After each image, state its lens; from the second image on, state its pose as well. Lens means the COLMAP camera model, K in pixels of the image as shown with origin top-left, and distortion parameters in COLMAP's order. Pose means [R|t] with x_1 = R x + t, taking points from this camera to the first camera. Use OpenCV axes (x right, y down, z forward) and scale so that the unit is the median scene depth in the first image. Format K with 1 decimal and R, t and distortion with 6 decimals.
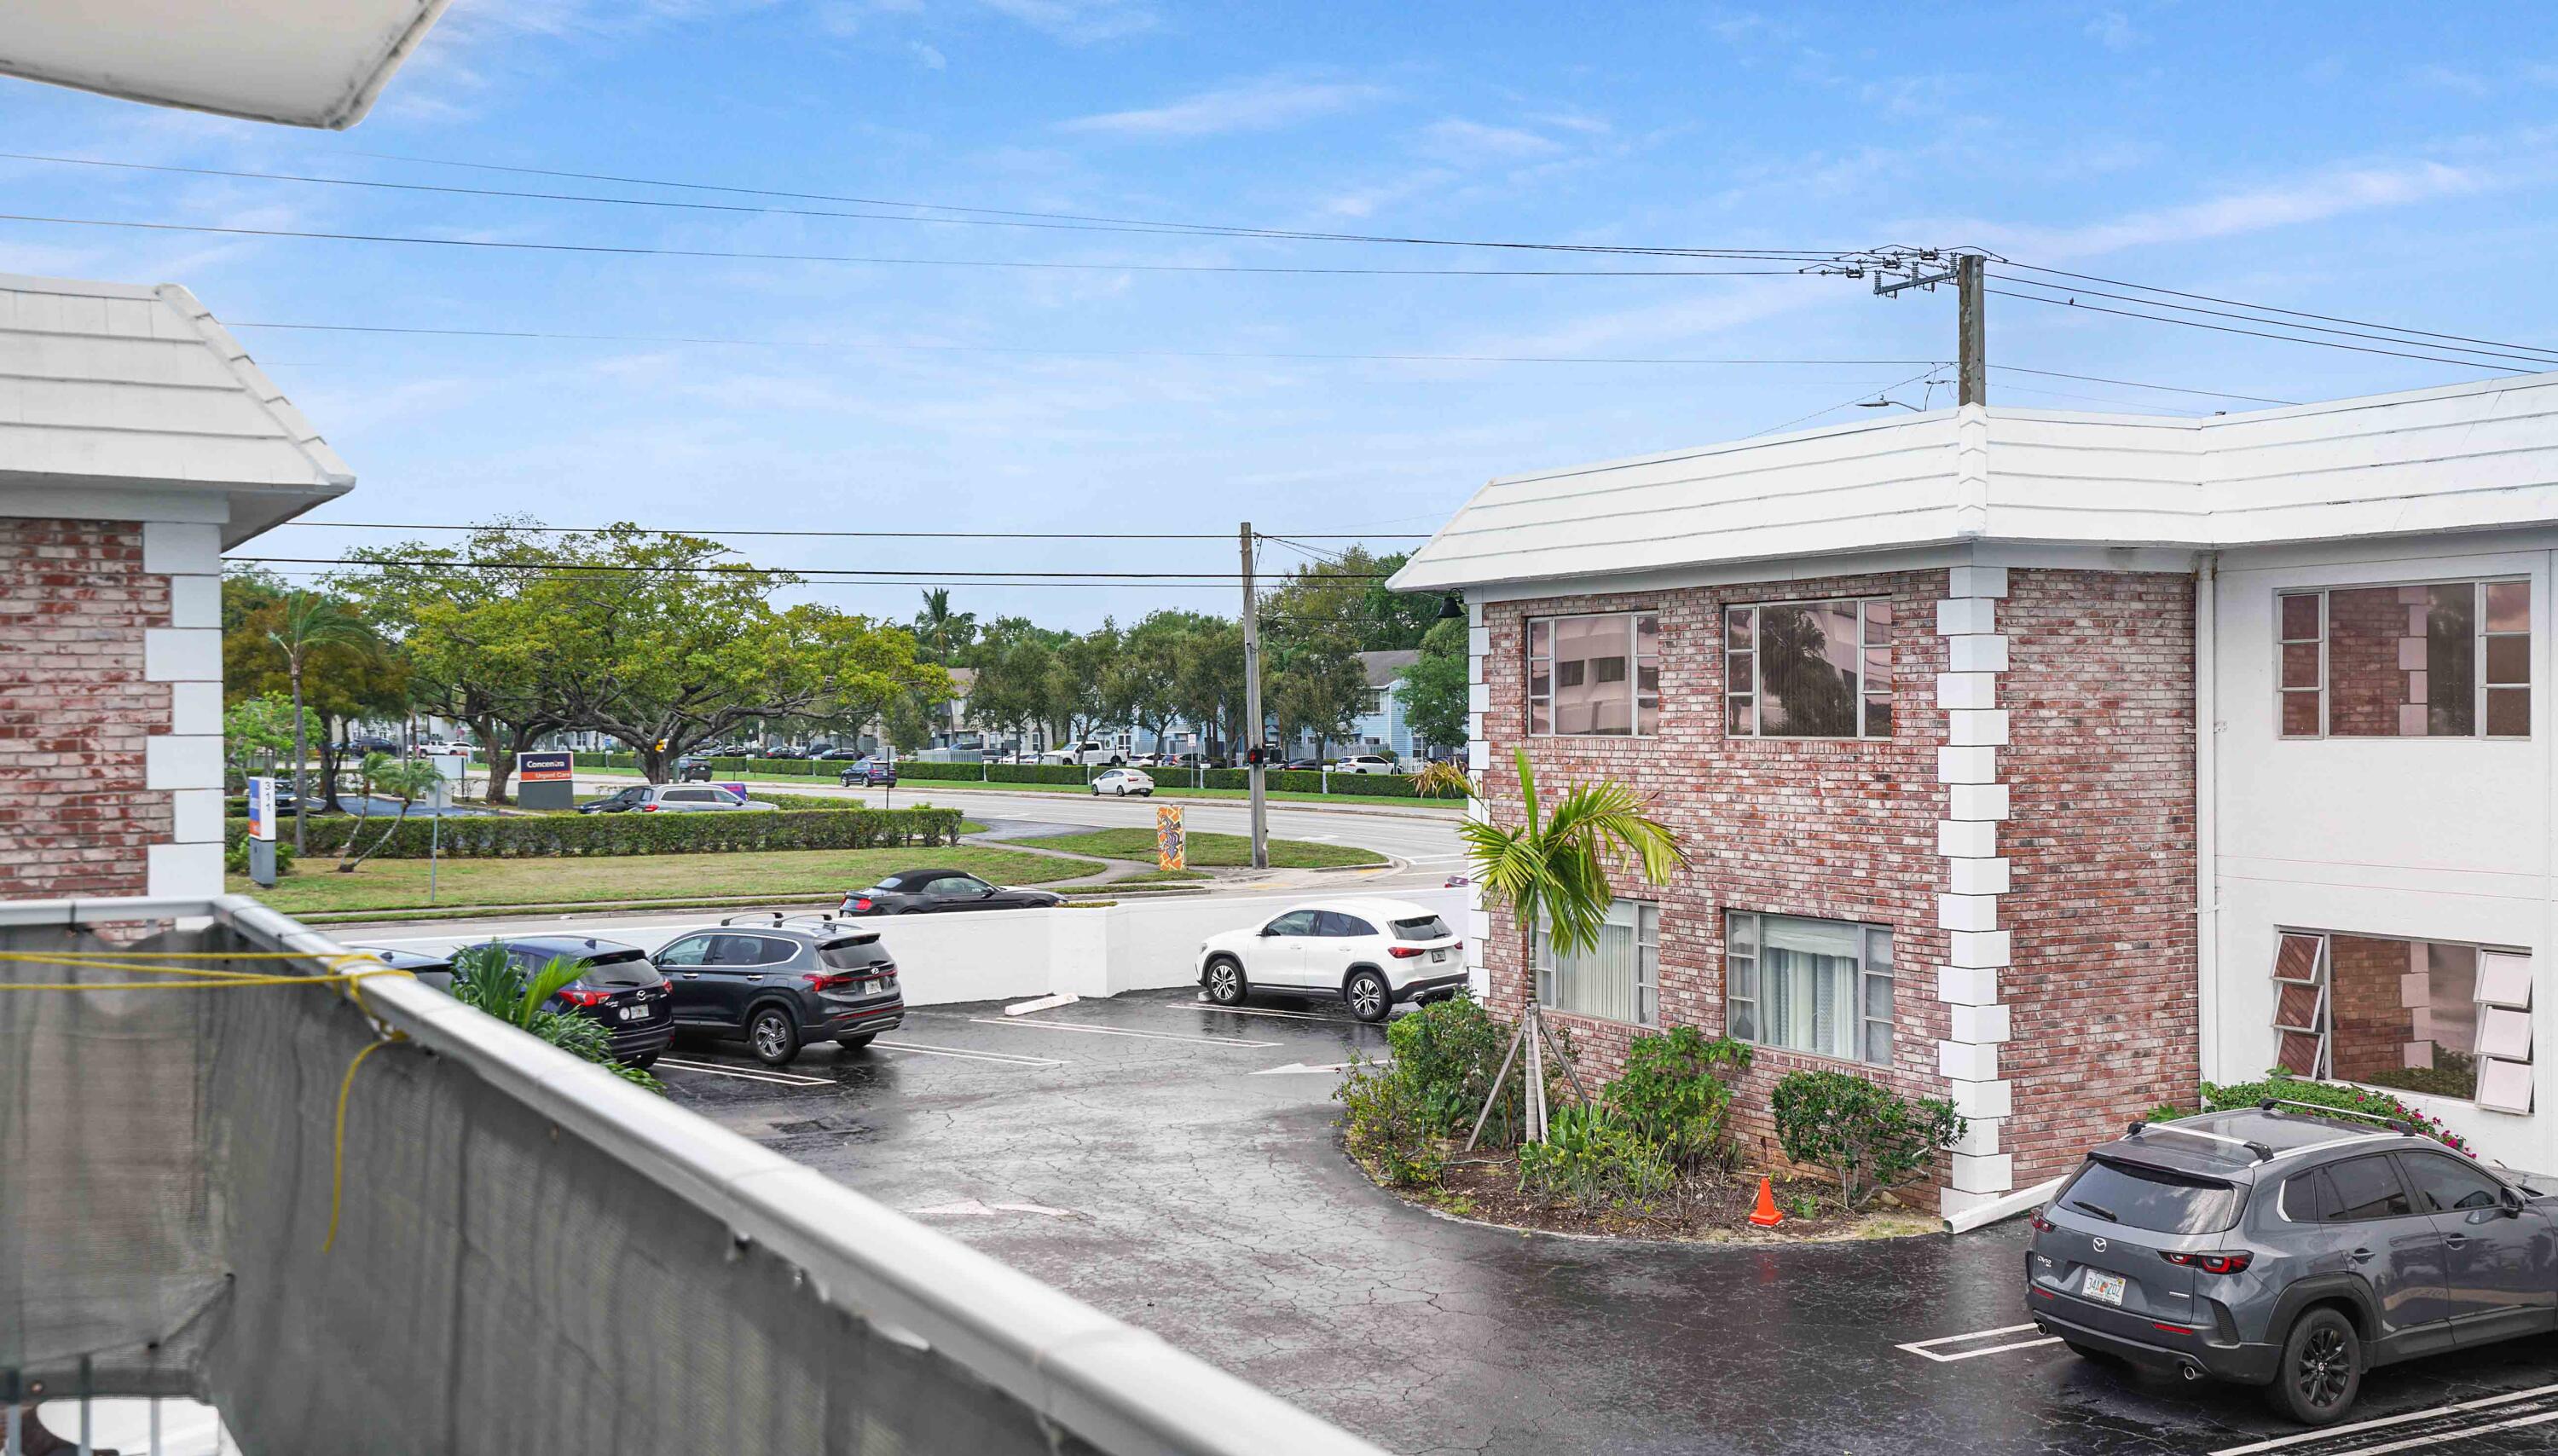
lens RADIAL K [[2525.5, 0, 1171.1], [0, 2525.5, 771.8], [0, 0, 1]] dist [0.015028, 0.000000]
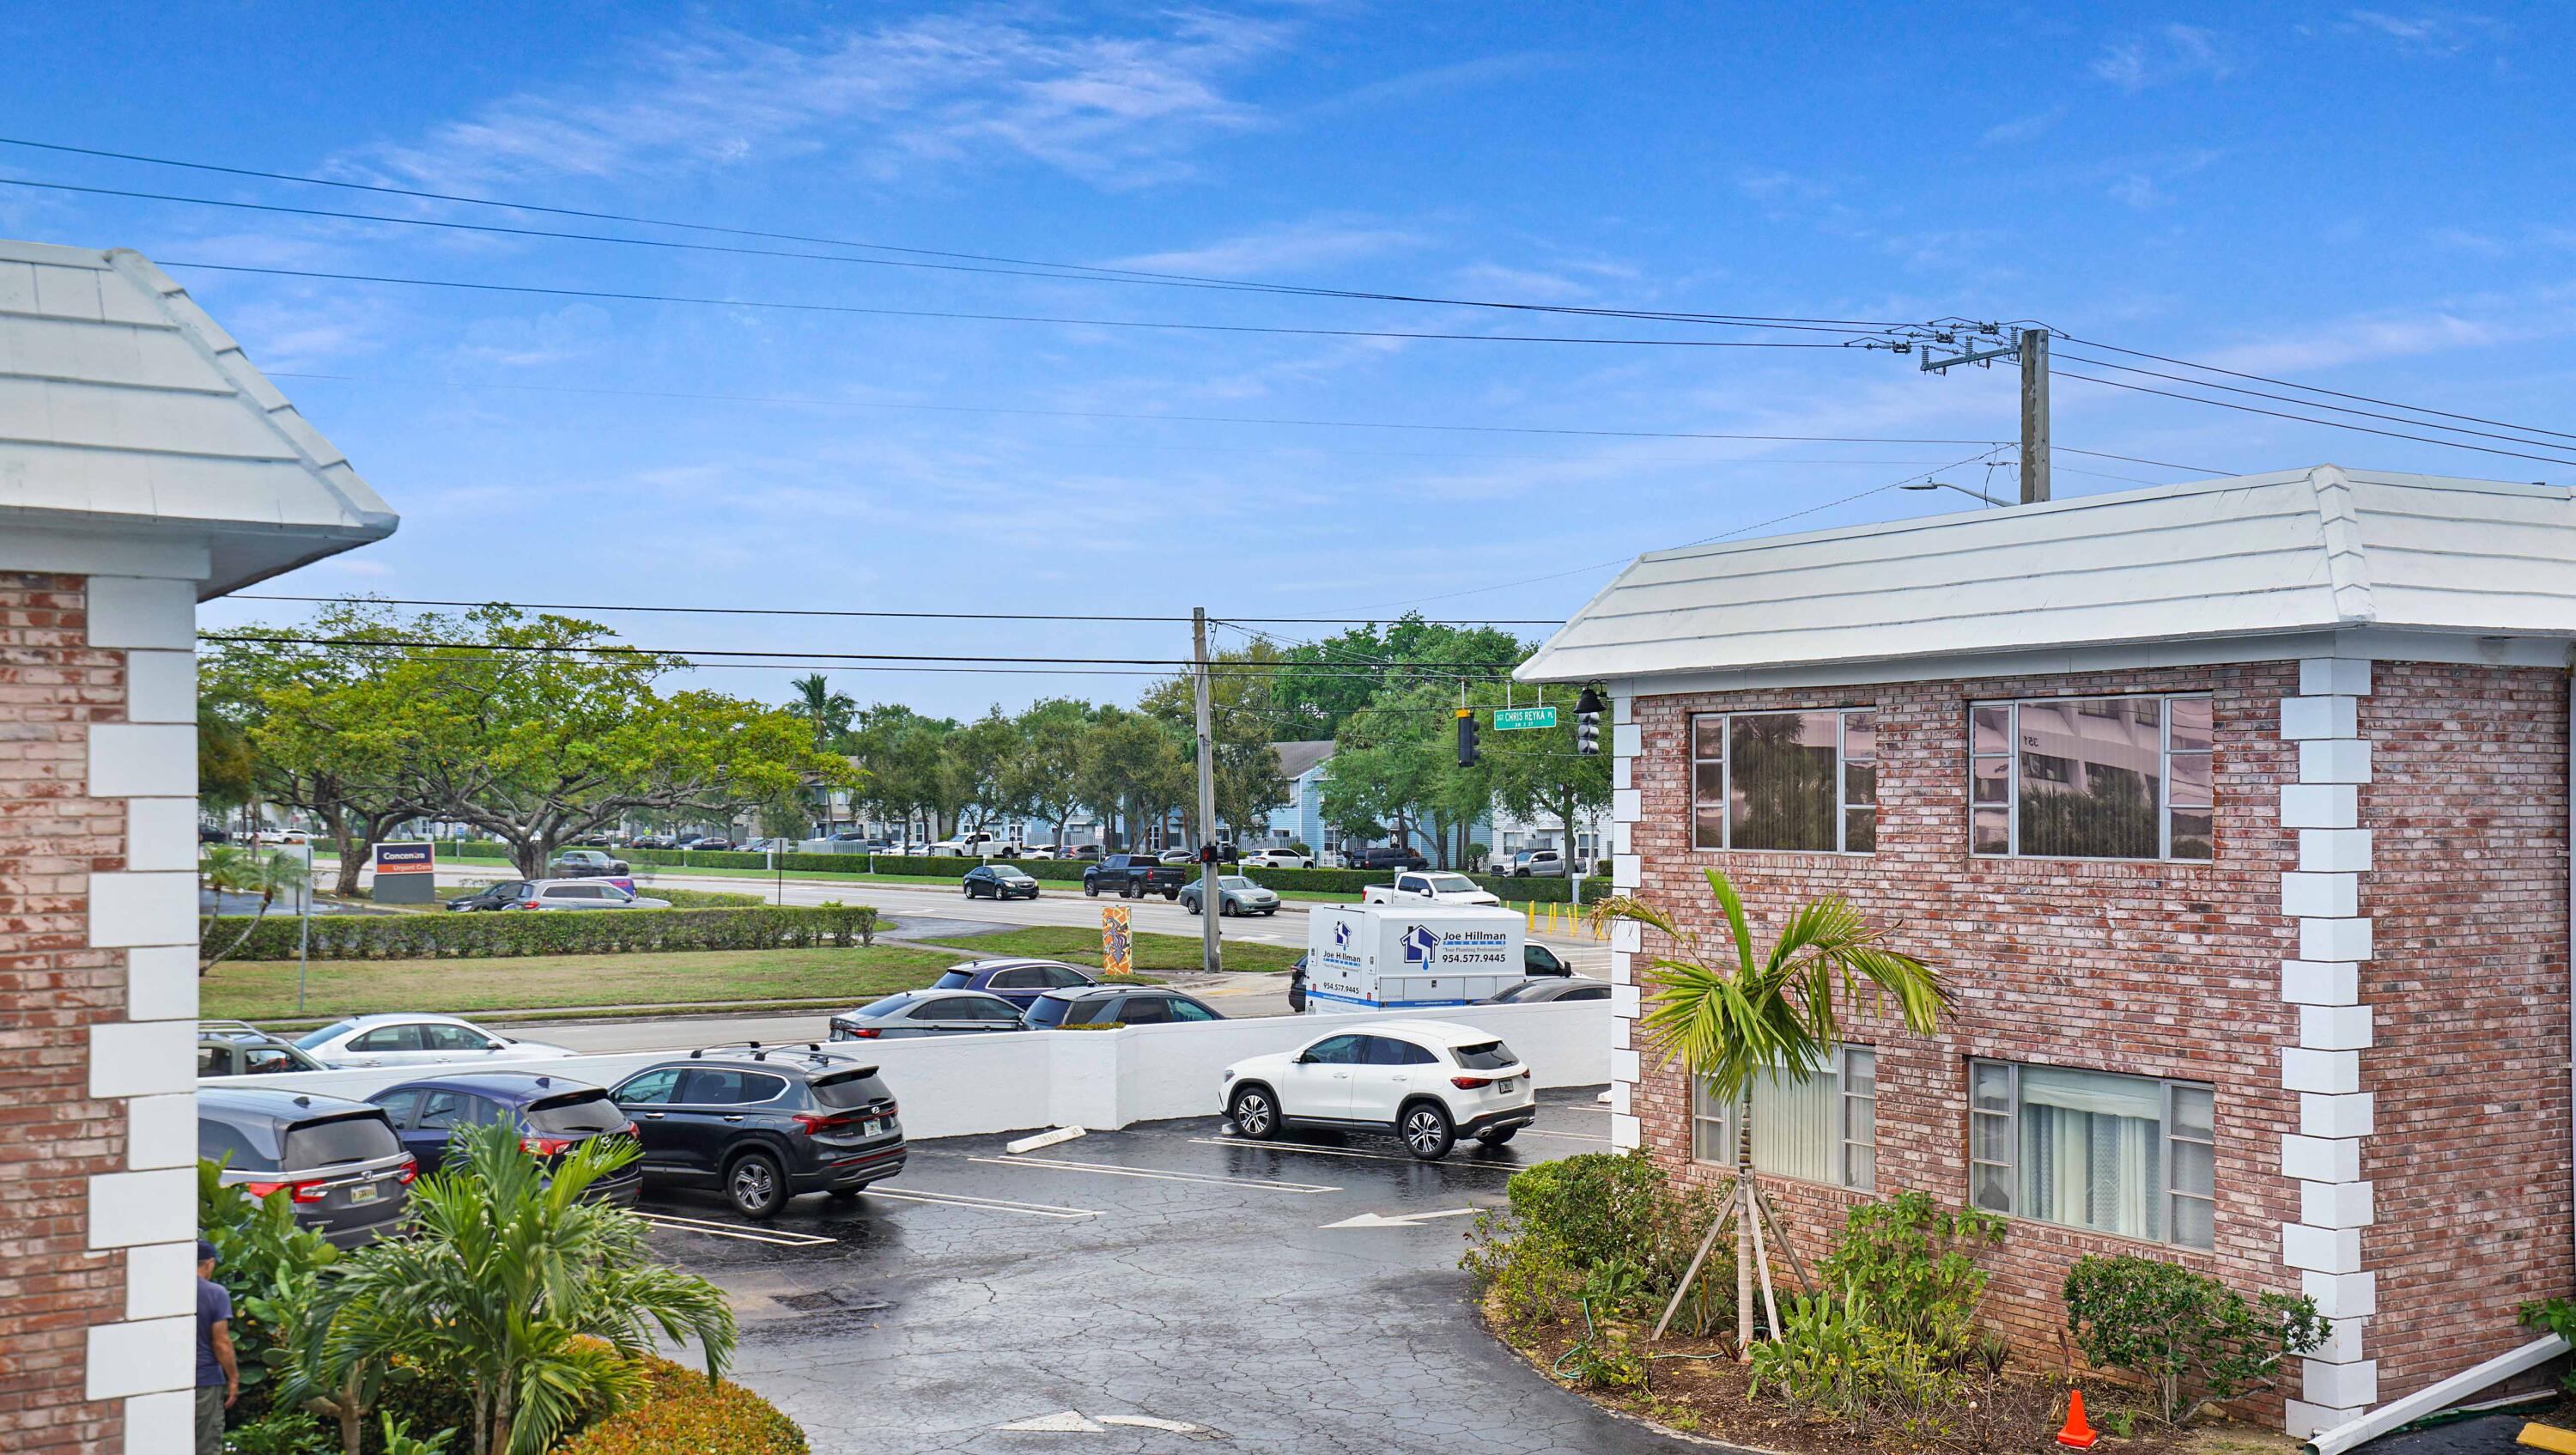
lens RADIAL K [[2264.5, 0, 1123.9], [0, 2264.5, 798.7], [0, 0, 1]] dist [0.019598, 0.023089]
pose [[0.994495, 0.001818, 0.104771, -0.145445], [0.000113, 0.999830, -0.018417, -0.018795], [-0.104787, 0.018328, 0.994326, 0.263388]]
